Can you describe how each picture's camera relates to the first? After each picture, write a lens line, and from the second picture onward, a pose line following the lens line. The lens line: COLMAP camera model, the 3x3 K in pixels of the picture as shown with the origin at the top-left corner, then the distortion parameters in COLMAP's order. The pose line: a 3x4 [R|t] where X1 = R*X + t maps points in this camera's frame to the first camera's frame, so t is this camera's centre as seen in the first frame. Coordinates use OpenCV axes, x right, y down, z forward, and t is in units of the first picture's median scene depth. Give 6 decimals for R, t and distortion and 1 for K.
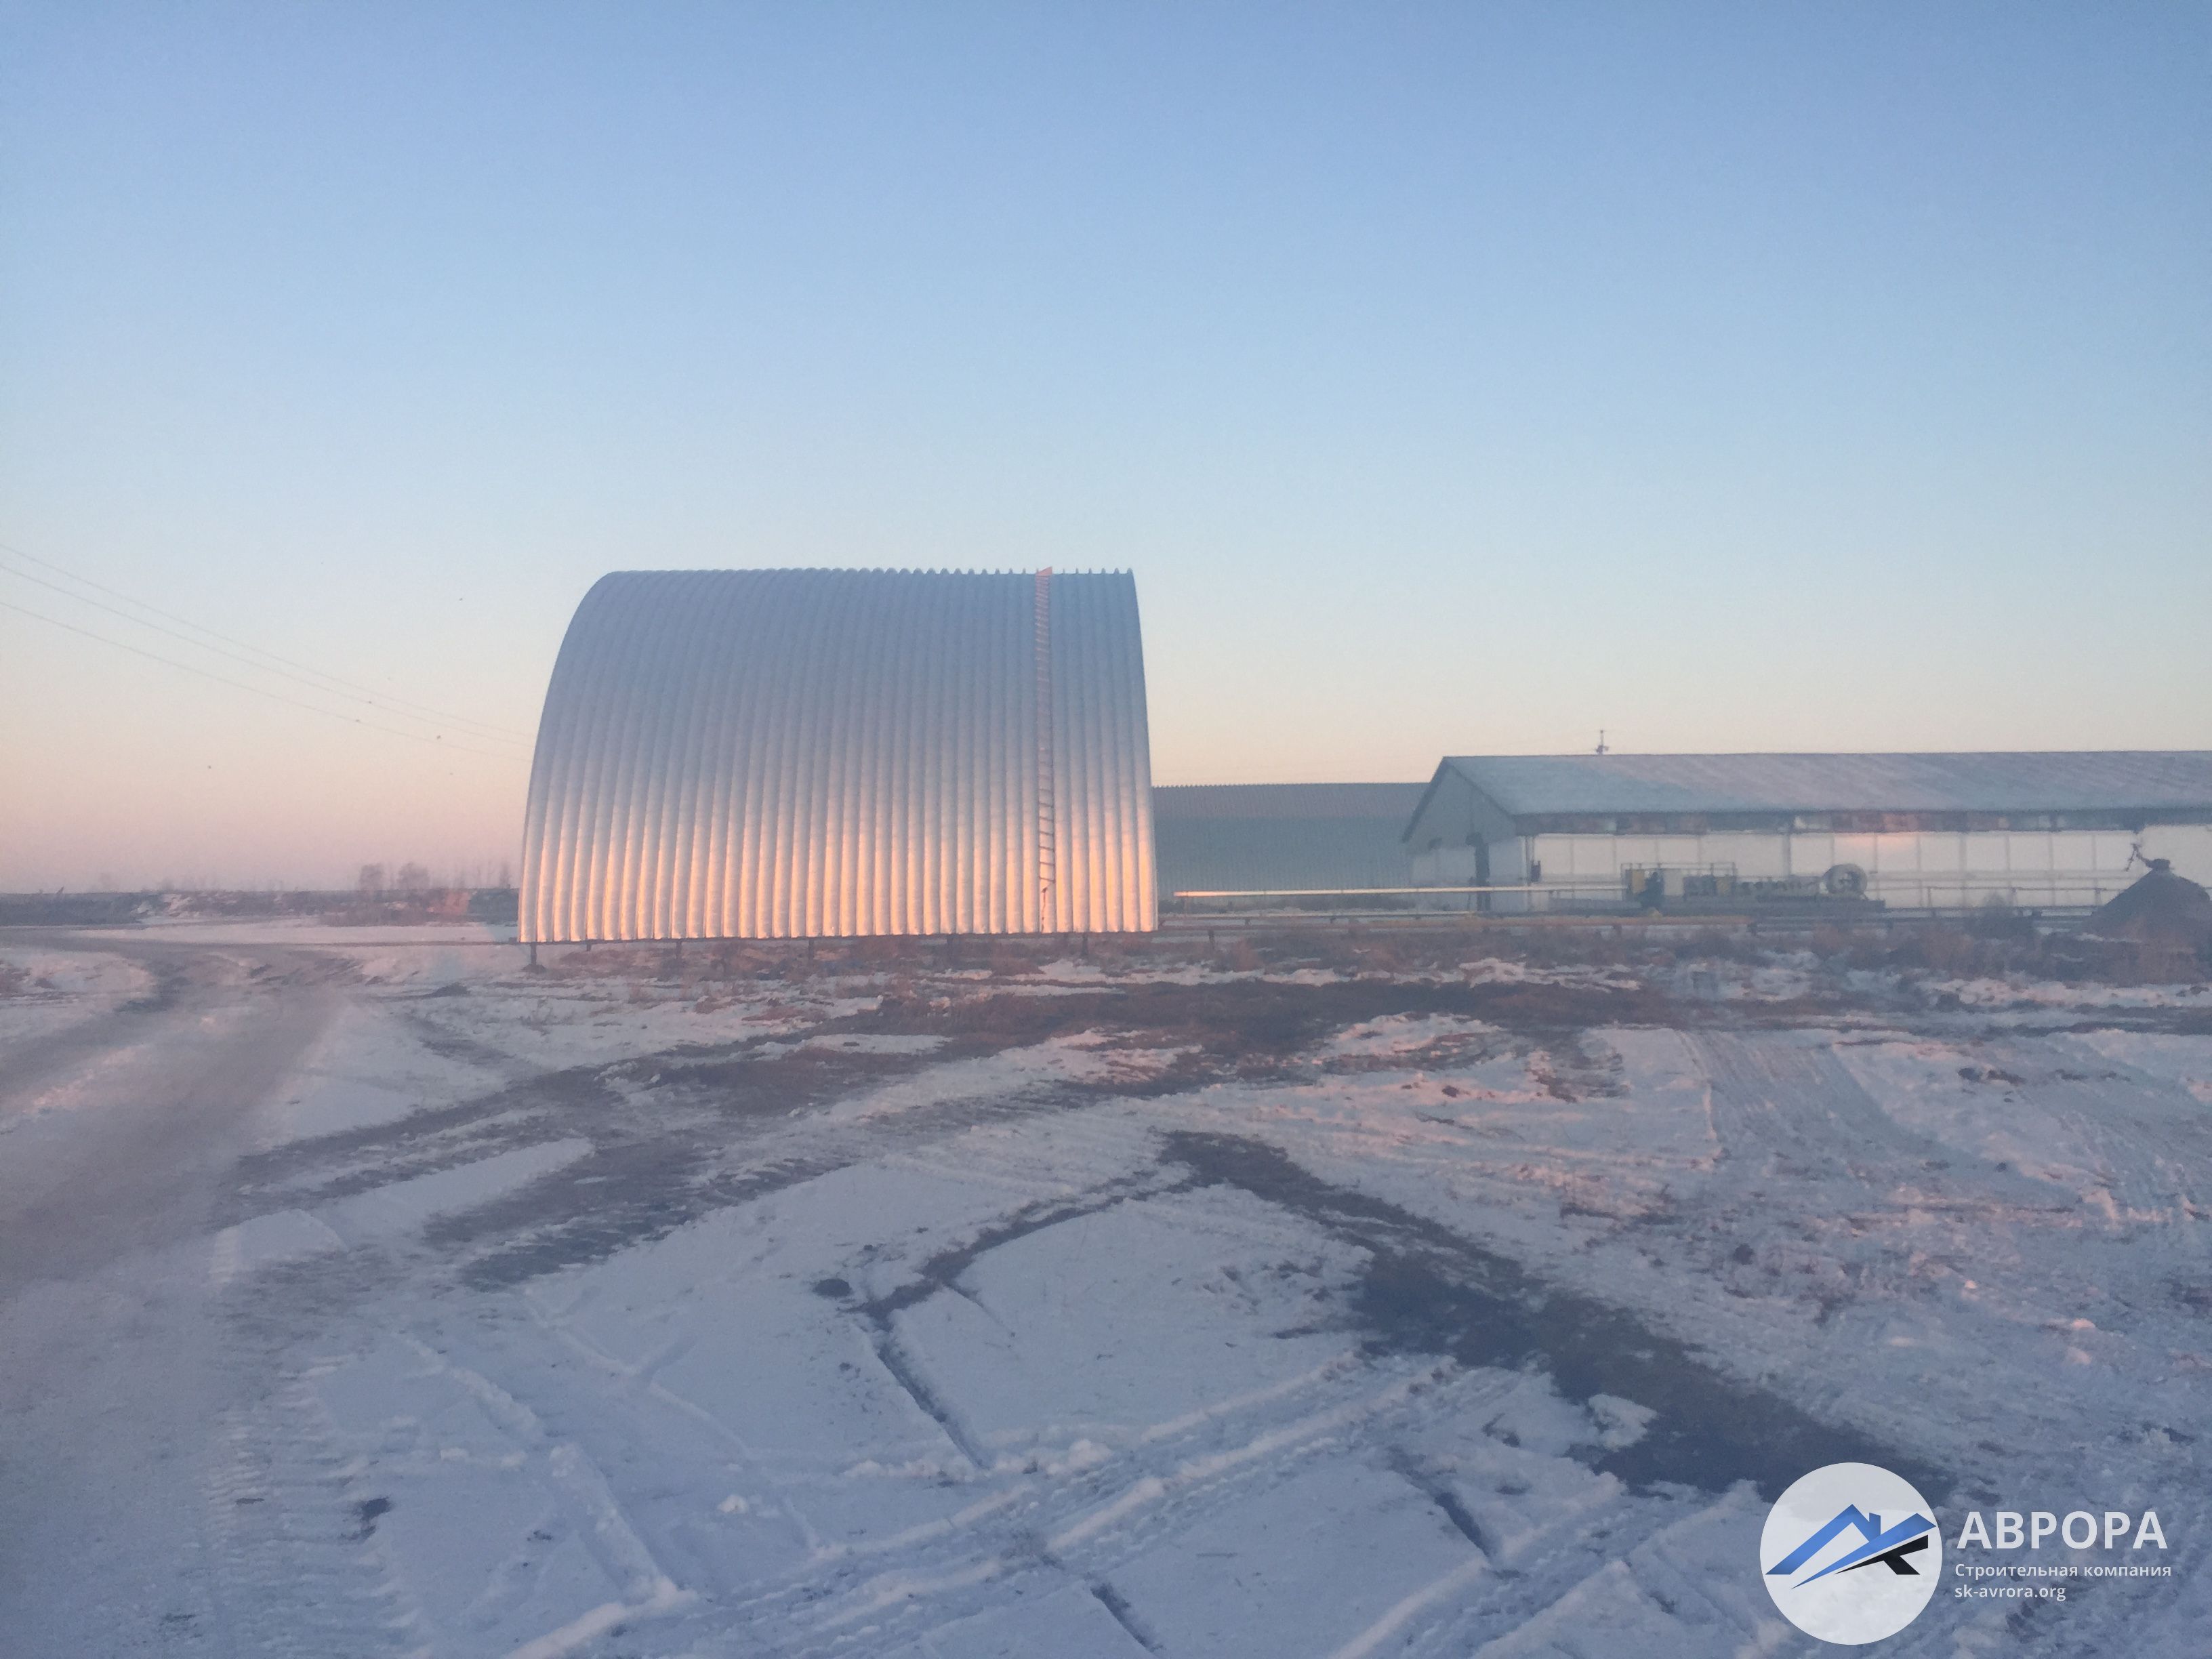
lens RADIAL K [[1857.0, 0, 1090.4], [0, 1857.0, 831.5], [0, 0, 1]] dist [0.071441, -0.094692]
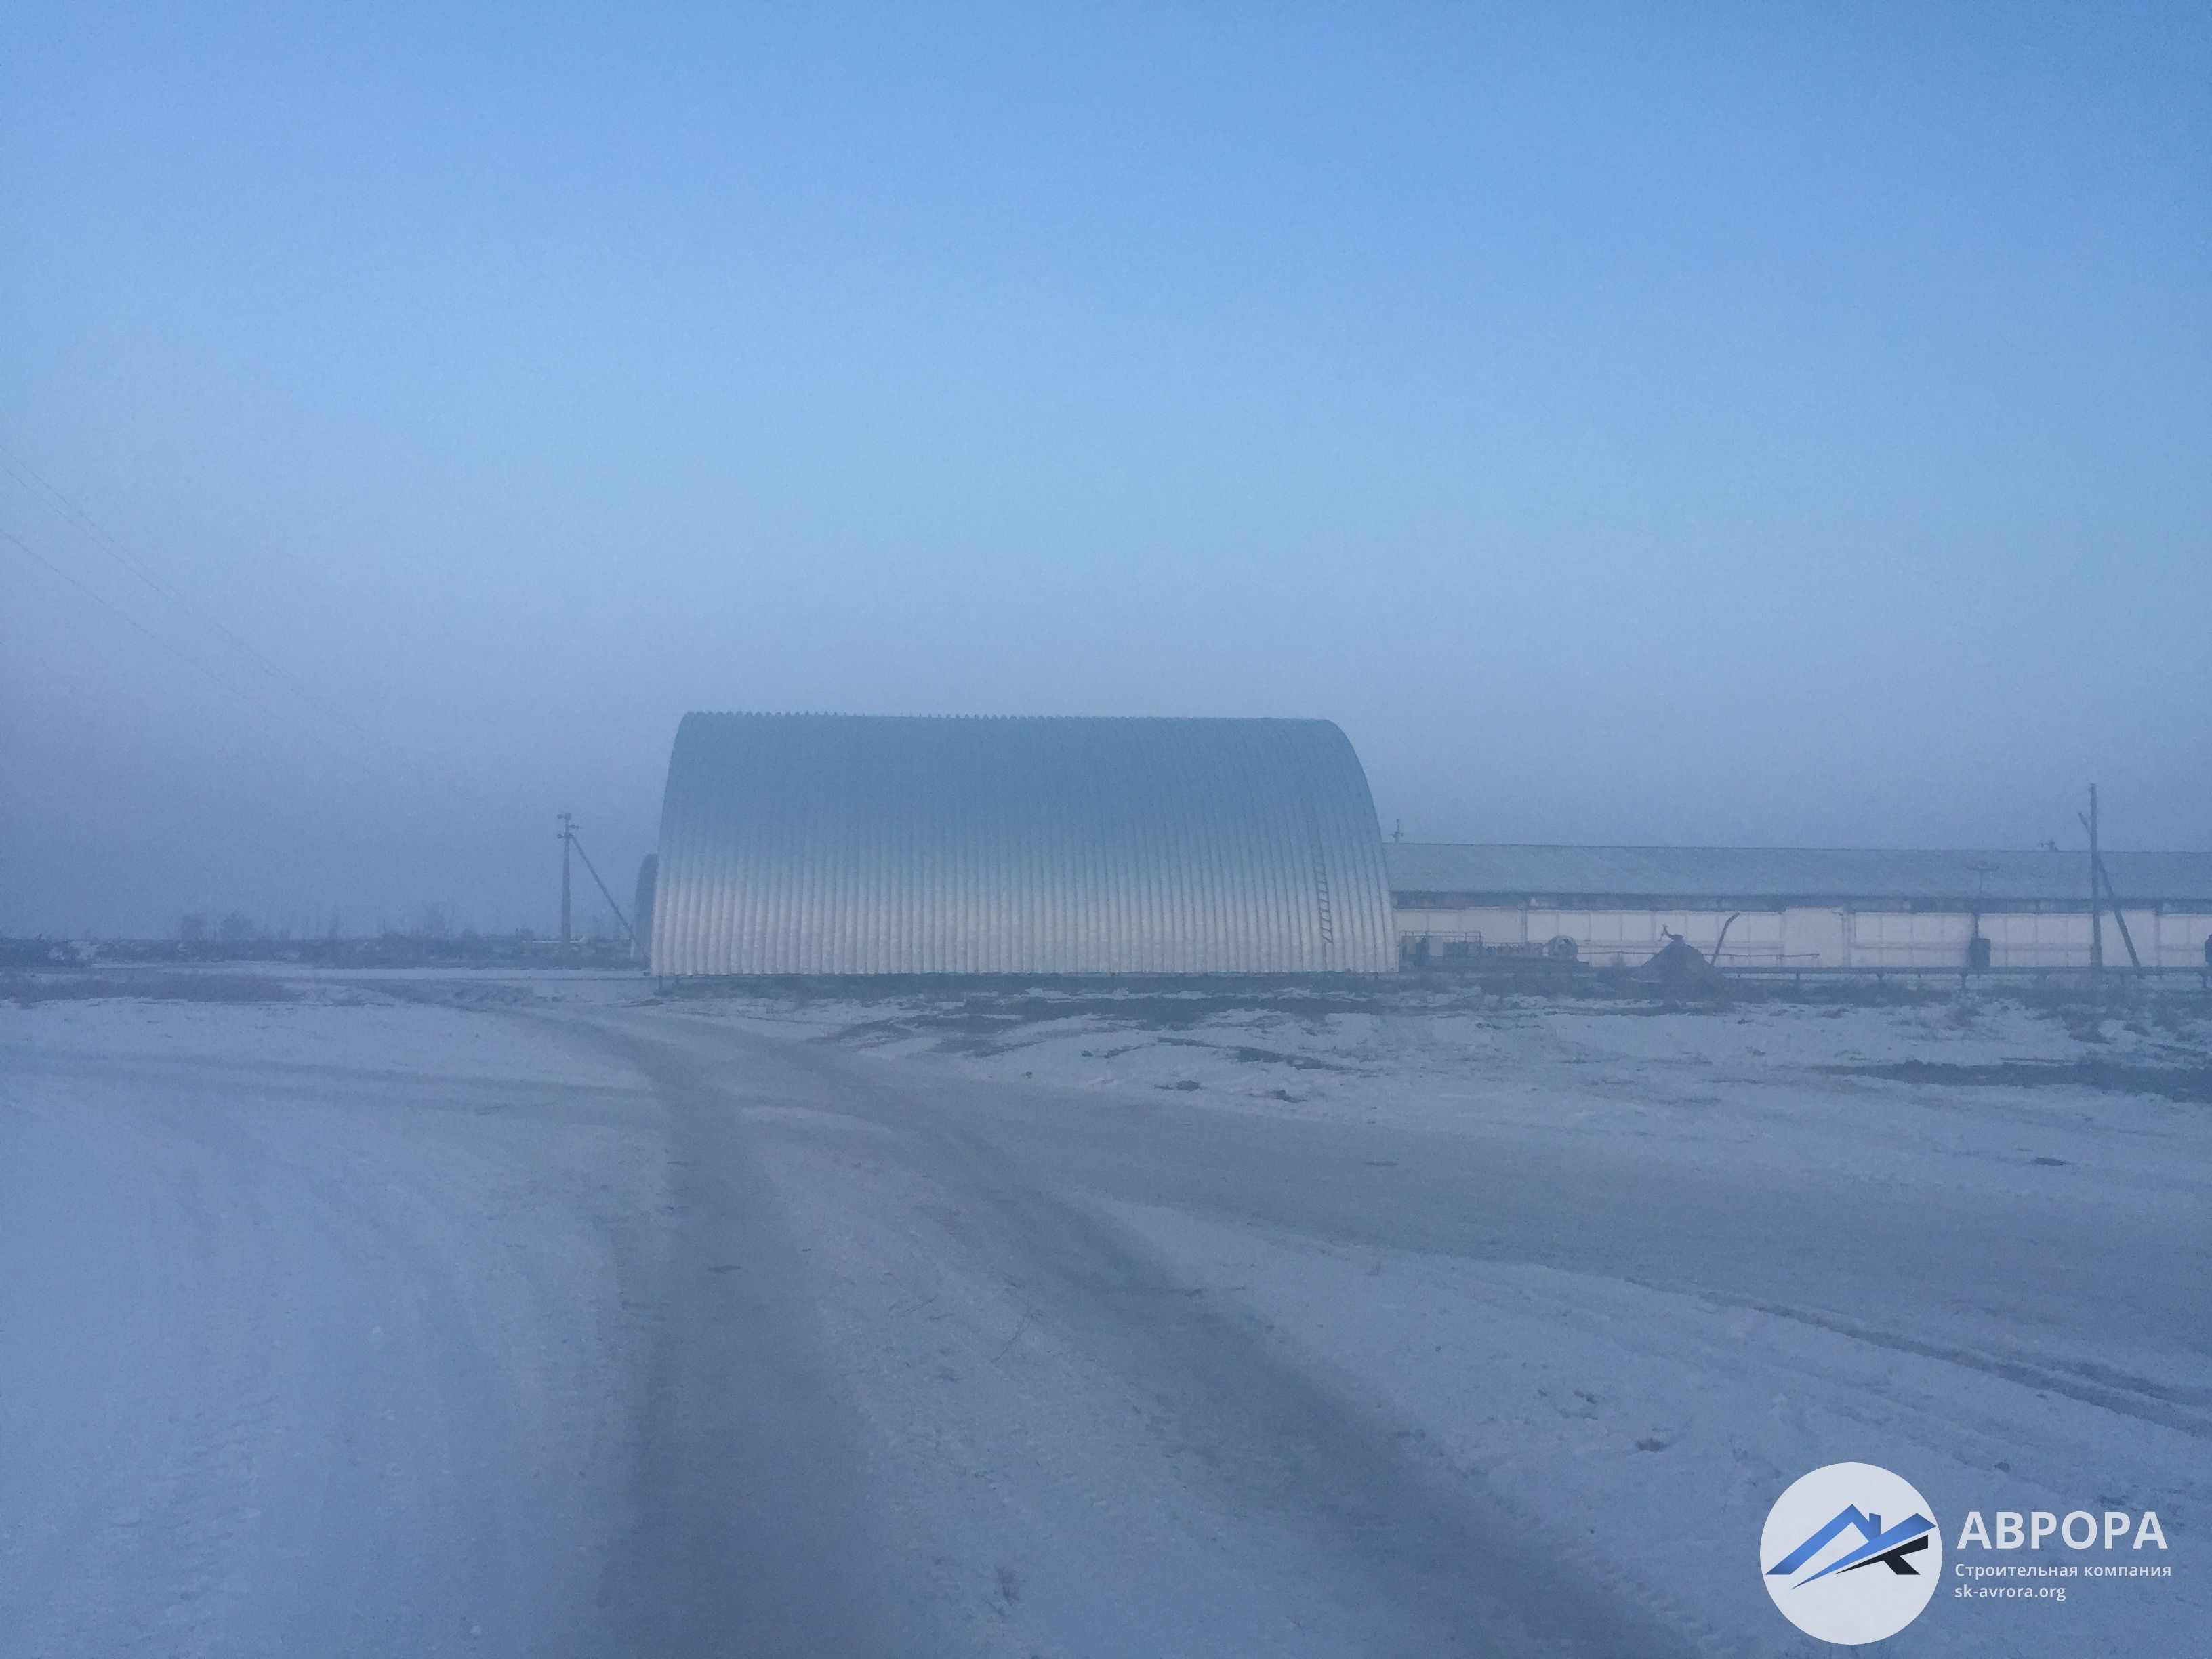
lens RADIAL K [[1857.0, 0, 1108.5], [0, 1857.0, 827.9], [0, 0, 1]] dist [0.071441, -0.094692]
pose [[0.994906, 0.019422, 0.098922, -0.054967], [-0.016028, 0.999259, -0.034990, -0.006958], [-0.099528, 0.033226, 0.994480, -0.304334]]
